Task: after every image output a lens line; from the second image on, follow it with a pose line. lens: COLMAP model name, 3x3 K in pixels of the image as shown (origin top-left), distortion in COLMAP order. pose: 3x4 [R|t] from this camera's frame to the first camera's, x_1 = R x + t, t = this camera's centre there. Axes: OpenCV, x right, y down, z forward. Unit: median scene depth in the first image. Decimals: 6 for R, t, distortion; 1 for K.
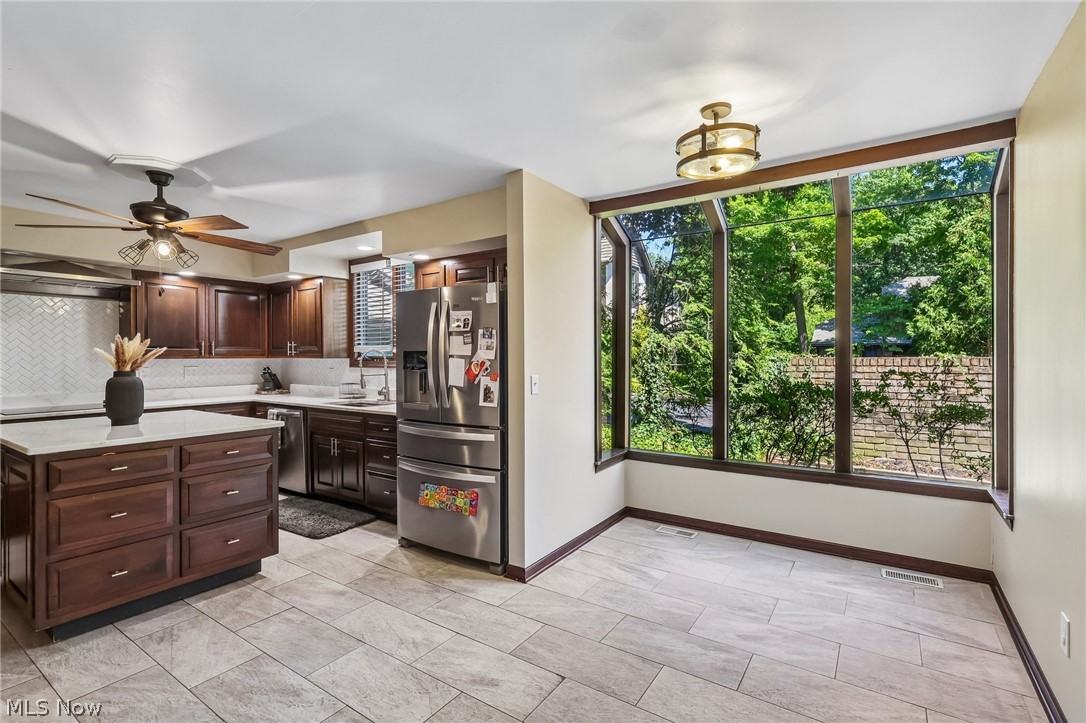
lens RADIAL K [[505.6, 0, 541.2], [0, 505.6, 357.7], [0, 0, 1]] dist [-0.000288, -0.001140]
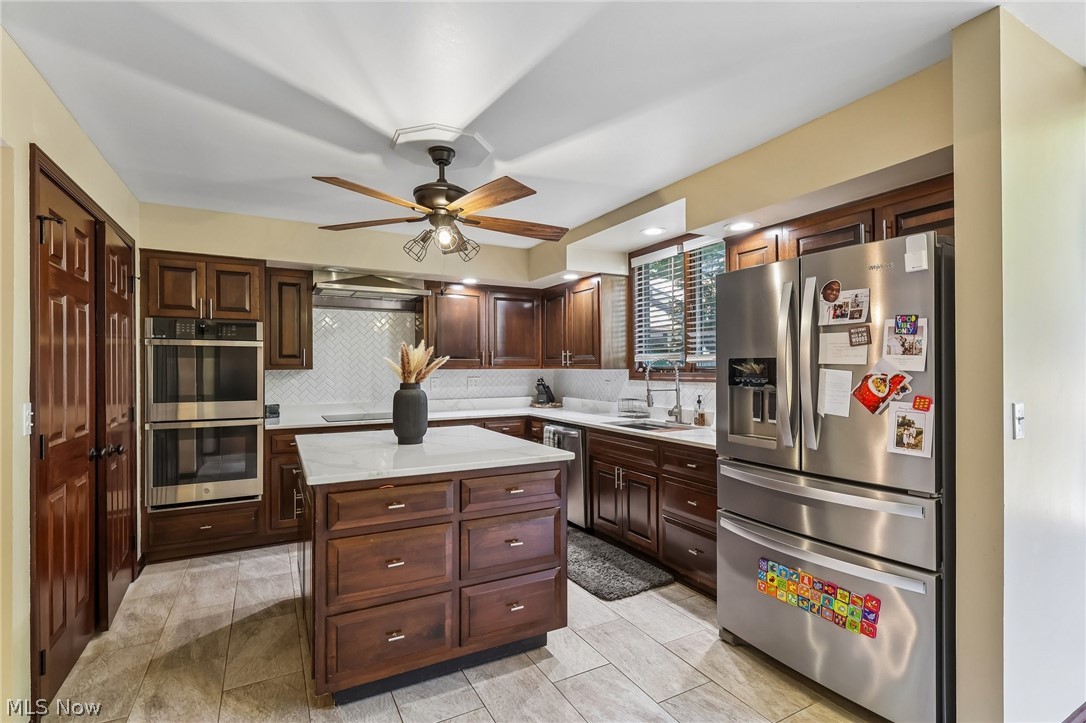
lens RADIAL K [[505.6, 0, 539.9], [0, 505.6, 367.7], [0, 0, 1]] dist [-0.000288, -0.001140]
pose [[0.888522, 0.001055, -0.458833, -0.199594], [-0.002058, 0.999996, -0.001685, 0.000712], [0.458830, 0.002441, 0.888521, 0.293732]]
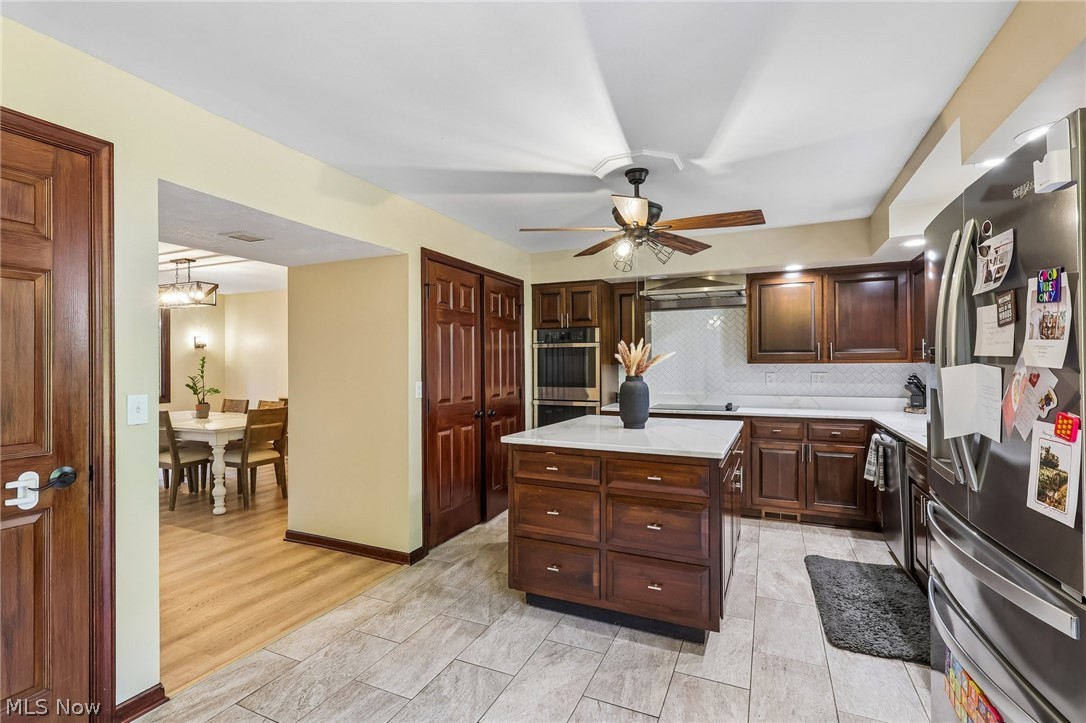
lens RADIAL K [[505.6, 0, 538.5], [0, 505.6, 361.0], [0, 0, 1]] dist [-0.000288, -0.001140]
pose [[0.163241, -0.003132, -0.986581, 0.147725], [0.001552, 0.999995, -0.002918, -0.001142], [0.986585, -0.001055, 0.163245, 0.598253]]
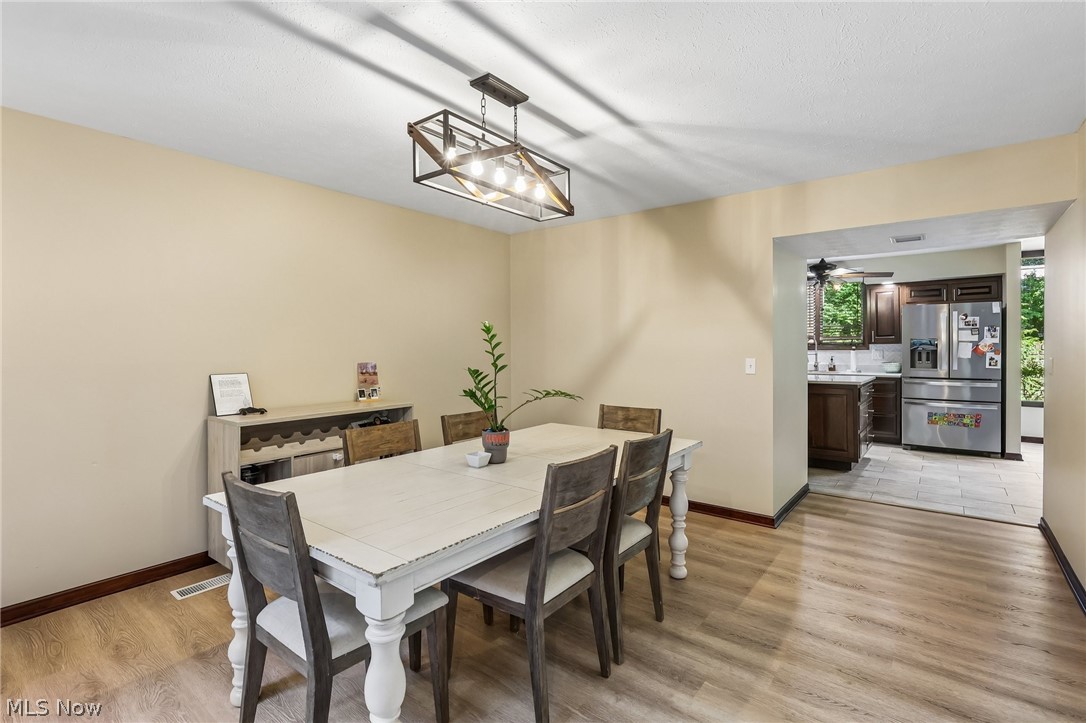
lens RADIAL K [[505.6, 0, 539.7], [0, 505.6, 352.3], [0, 0, 1]] dist [-0.000288, -0.001140]
pose [[0.996210, 0.002969, -0.086928, -1.514333], [-0.002184, 0.999956, 0.009128, 0.022393], [0.086951, -0.008904, 0.996173, -0.938539]]
